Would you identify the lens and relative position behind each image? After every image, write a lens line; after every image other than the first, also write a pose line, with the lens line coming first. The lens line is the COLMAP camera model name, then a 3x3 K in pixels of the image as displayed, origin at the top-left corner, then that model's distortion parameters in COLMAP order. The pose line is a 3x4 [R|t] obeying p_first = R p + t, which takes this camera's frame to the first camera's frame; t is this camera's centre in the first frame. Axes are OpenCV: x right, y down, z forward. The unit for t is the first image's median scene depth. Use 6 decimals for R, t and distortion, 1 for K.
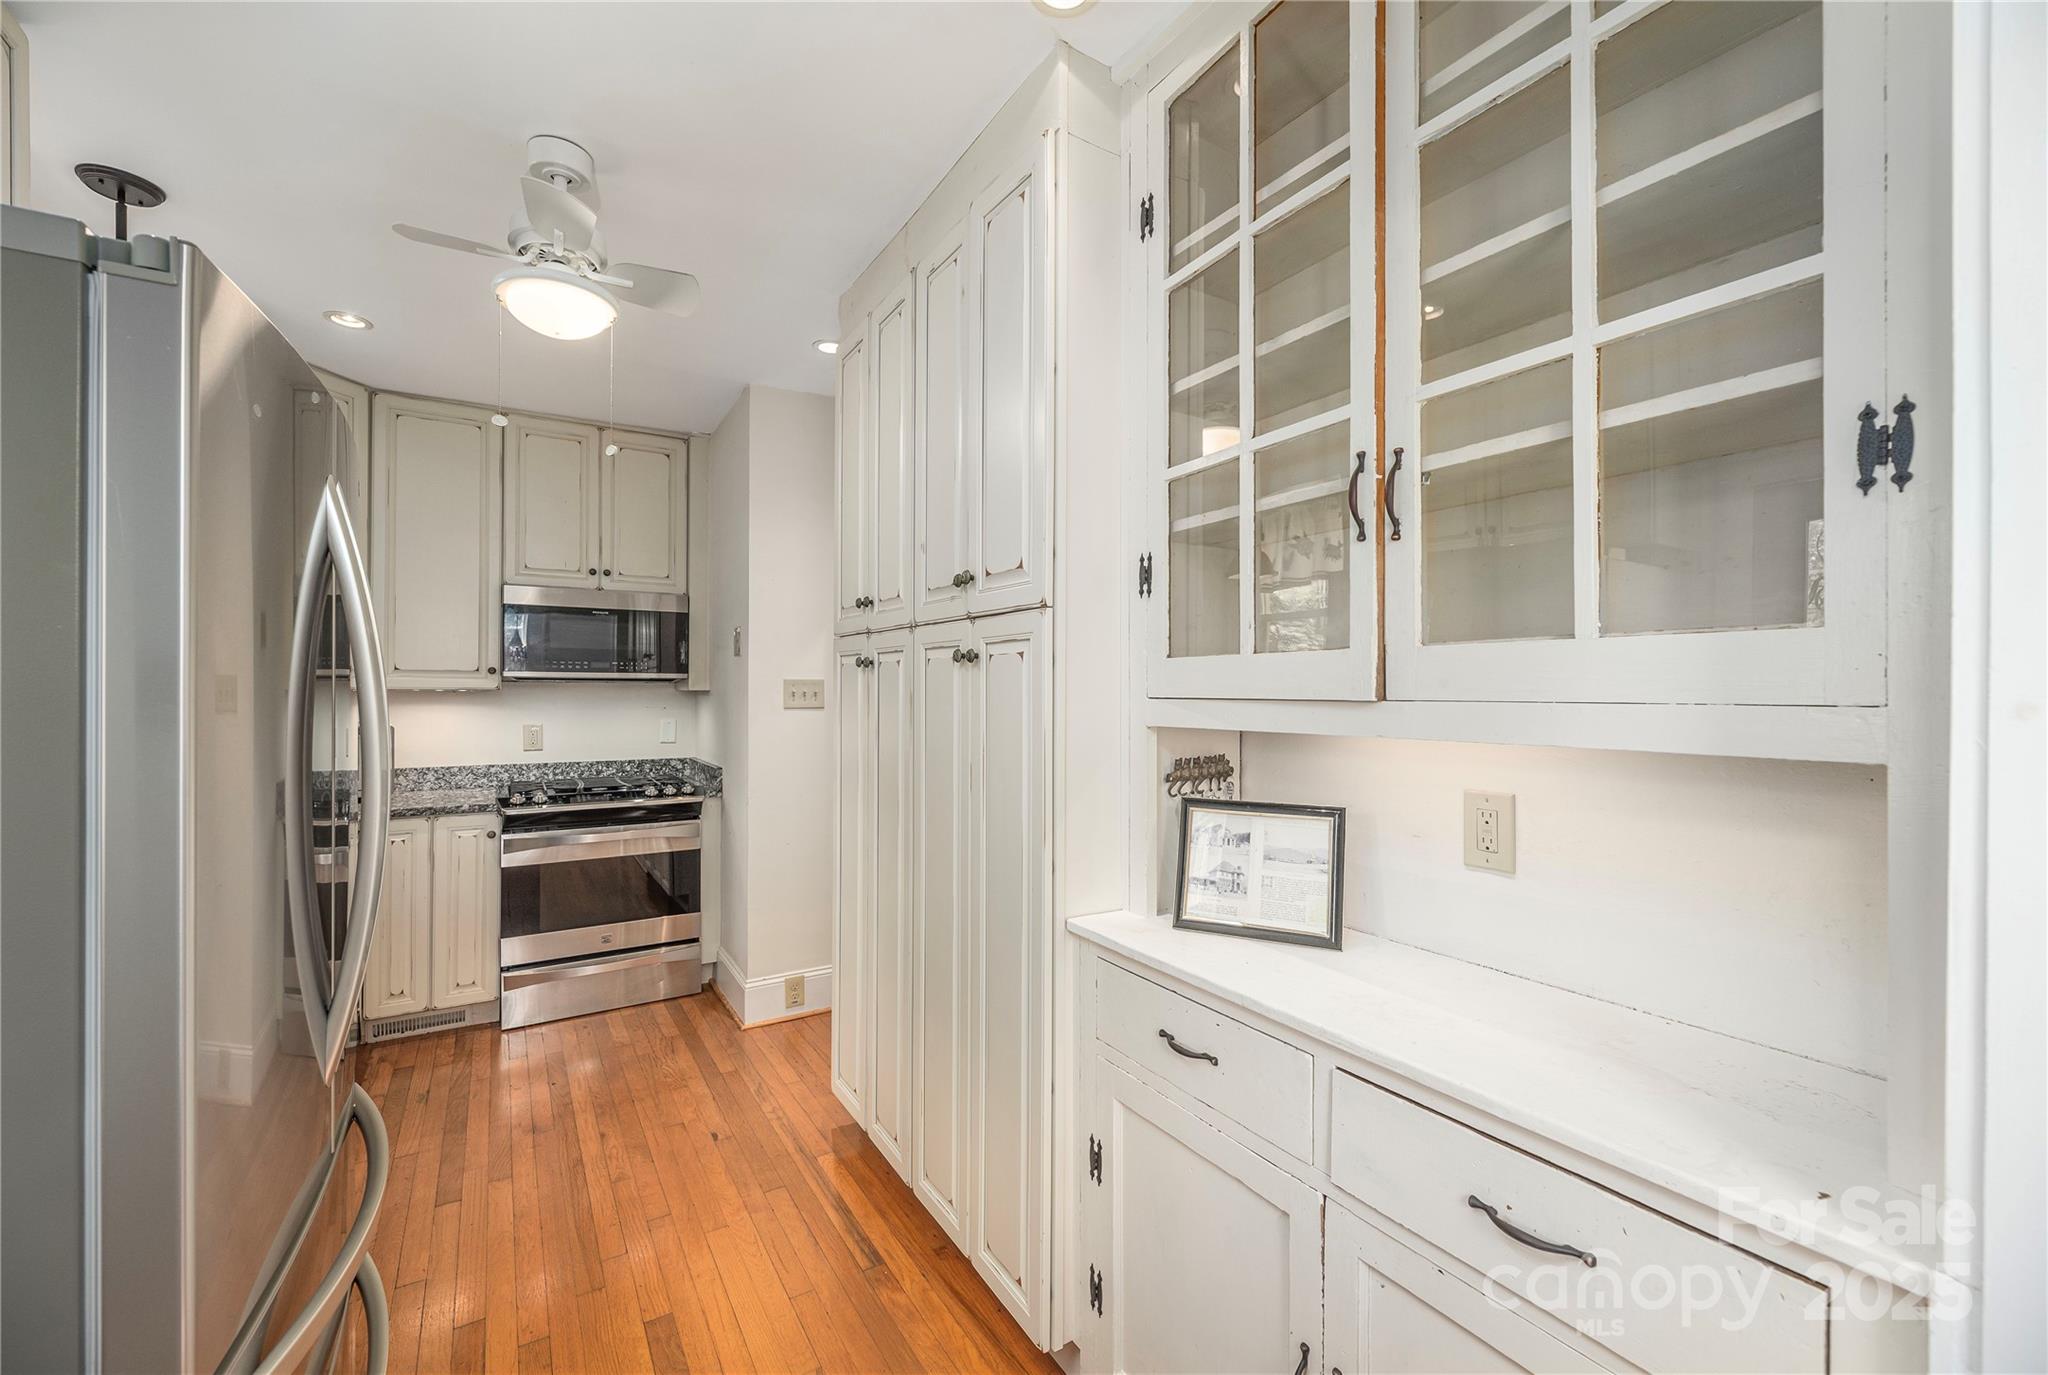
lens RADIAL K [[841.2, 0, 1022.7], [0, 841.2, 688.8], [0, 0, 1]] dist [-0.000795, 0.000108]
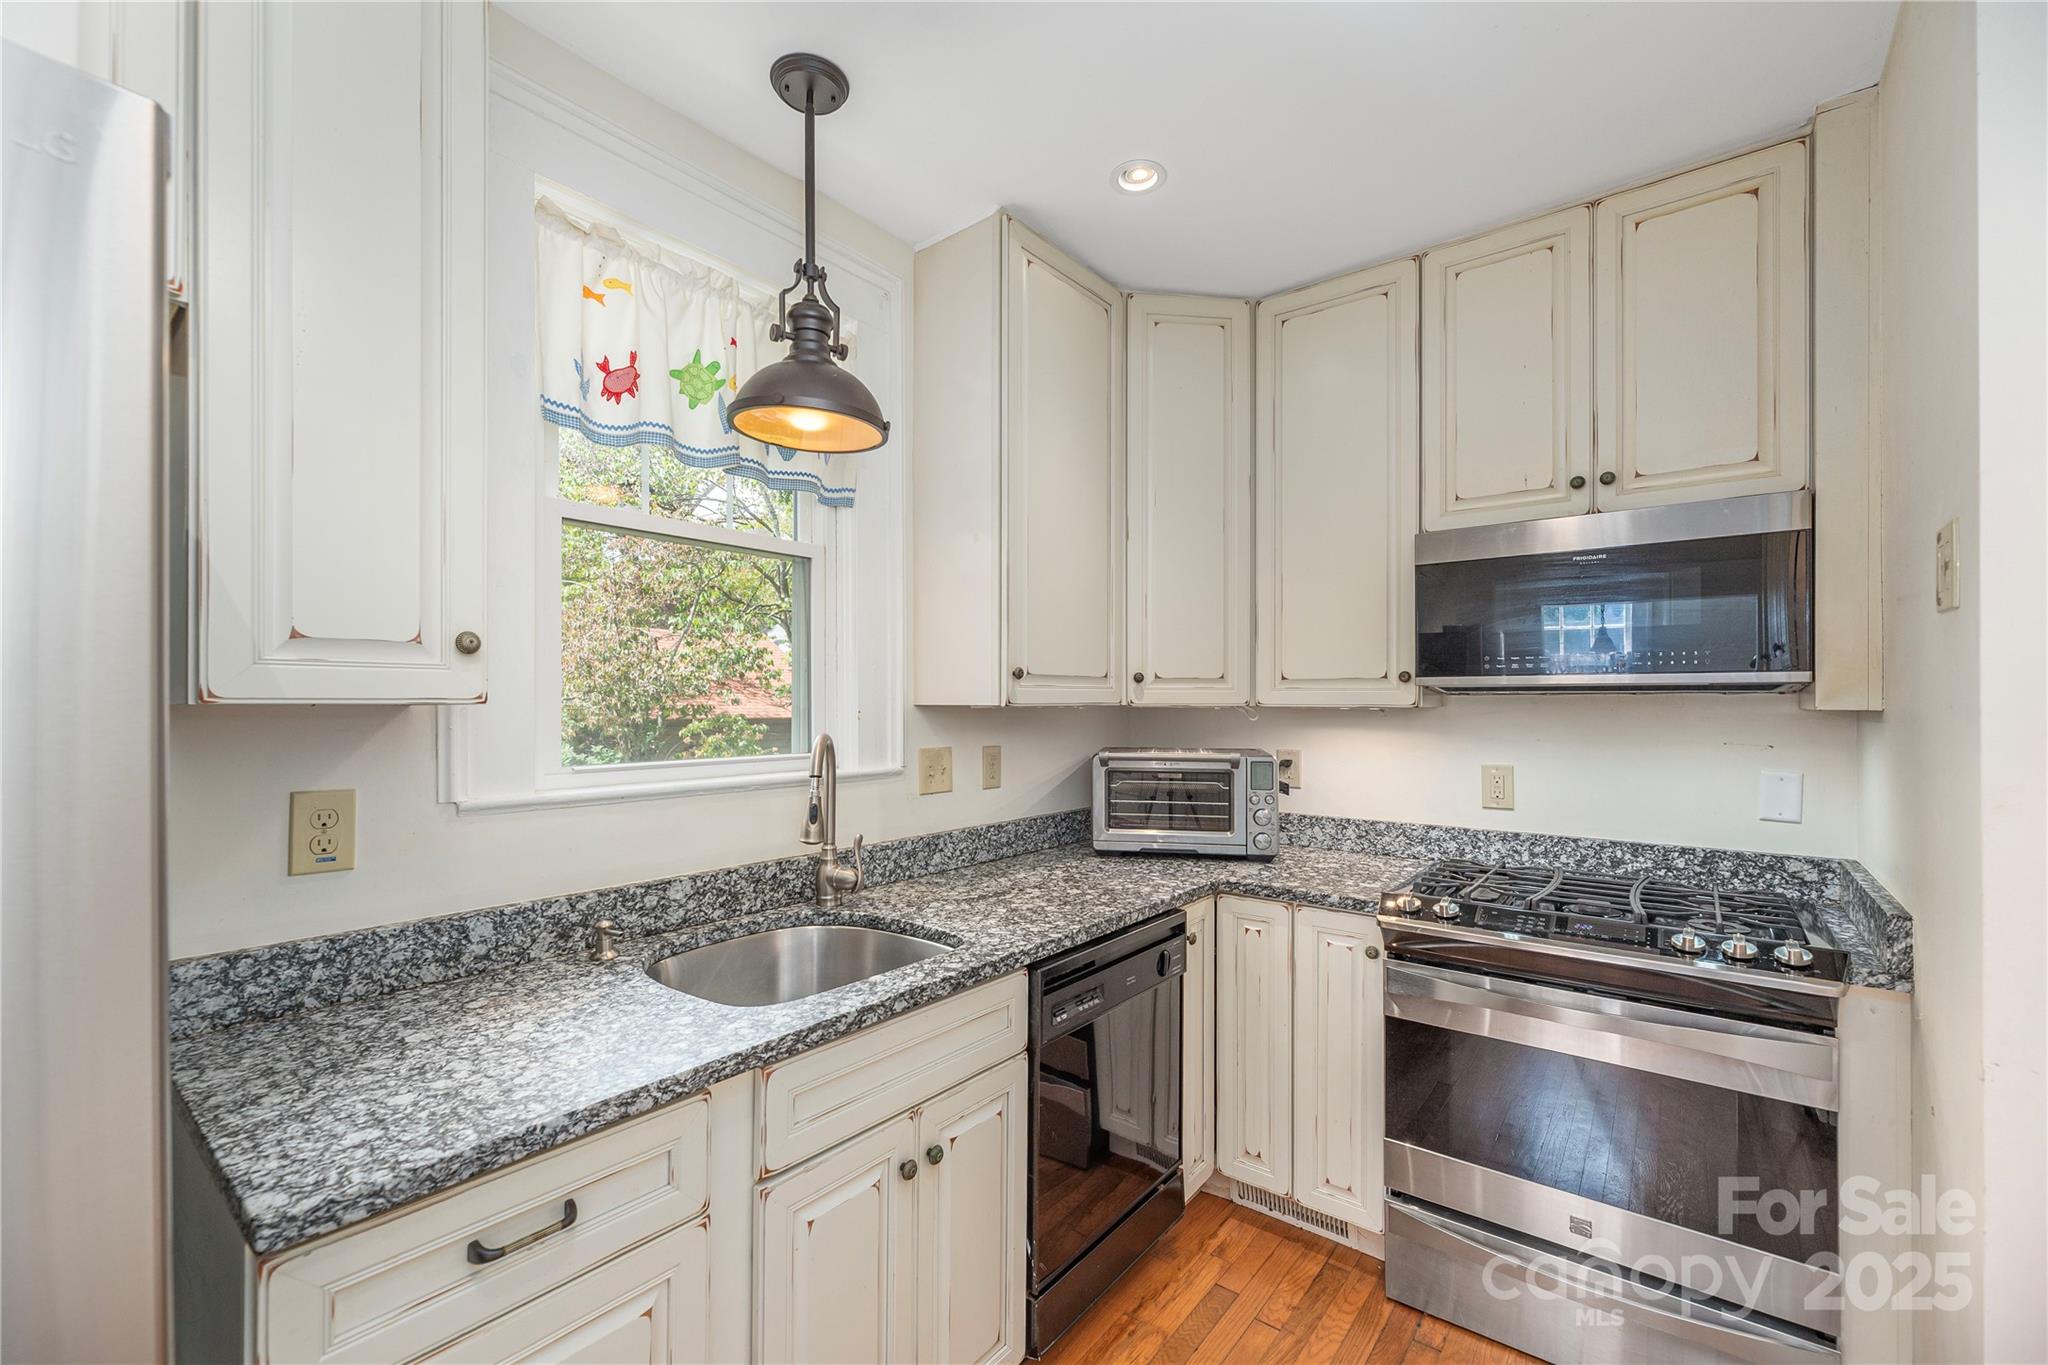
lens RADIAL K [[841.2, 0, 1019.4], [0, 841.2, 697.9], [0, 0, 1]] dist [-0.000795, 0.000108]
pose [[0.333268, -0.009331, -0.942786, -0.133955], [0.002597, 0.999956, -0.008978, -0.001291], [0.942828, 0.000544, 0.333278, 0.493236]]
